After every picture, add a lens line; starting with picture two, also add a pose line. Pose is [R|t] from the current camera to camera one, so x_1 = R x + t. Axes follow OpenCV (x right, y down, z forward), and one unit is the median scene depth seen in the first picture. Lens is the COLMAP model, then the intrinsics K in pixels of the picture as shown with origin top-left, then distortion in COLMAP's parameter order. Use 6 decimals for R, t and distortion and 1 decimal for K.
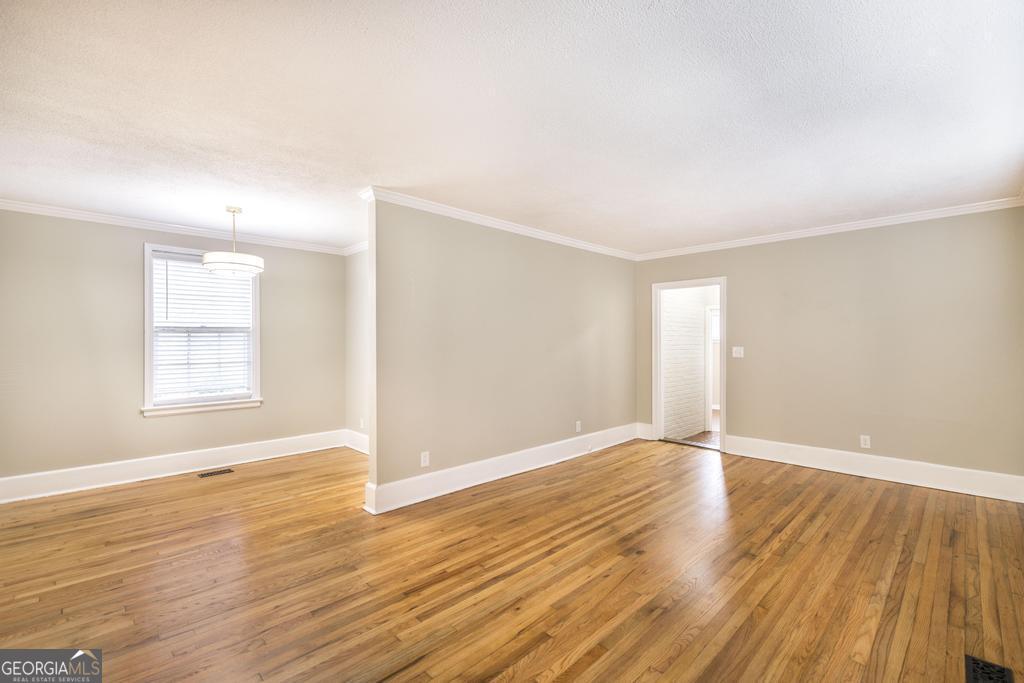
lens RADIAL K [[462.6, 0, 515.4], [0, 462.6, 340.8], [0, 0, 1]] dist [-0.004941, -0.000775]
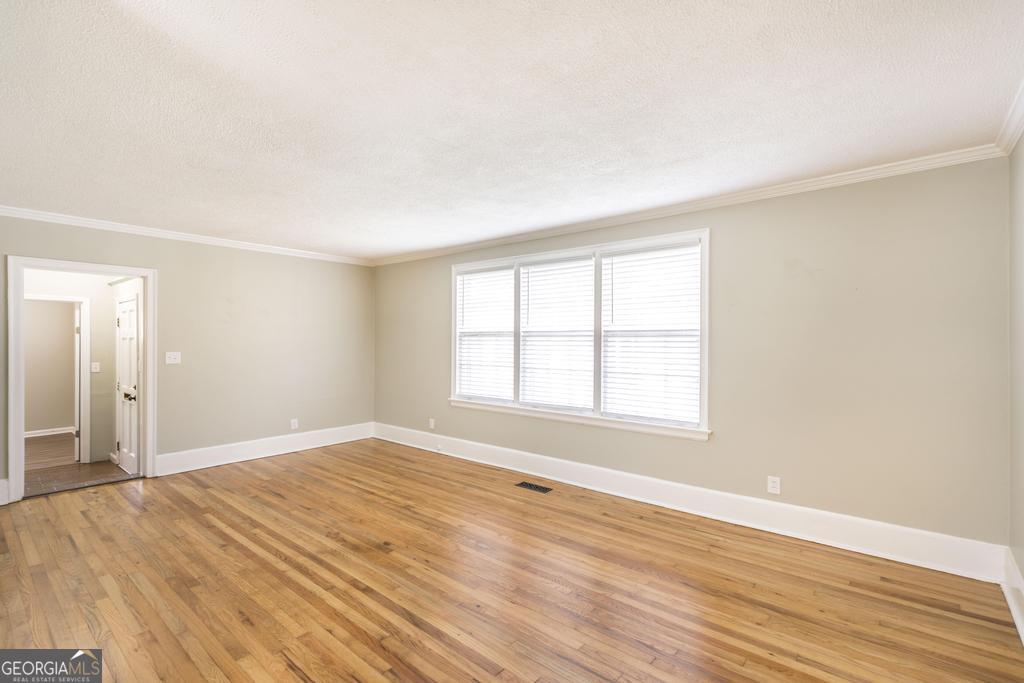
lens RADIAL K [[462.6, 0, 512.7], [0, 462.6, 340.6], [0, 0, 1]] dist [-0.004941, -0.000775]
pose [[-0.093161, -0.003856, 0.995644, -0.758012], [0.003392, 0.999985, 0.004190, -0.010942], [-0.995645, 0.003768, -0.093146, 0.754900]]
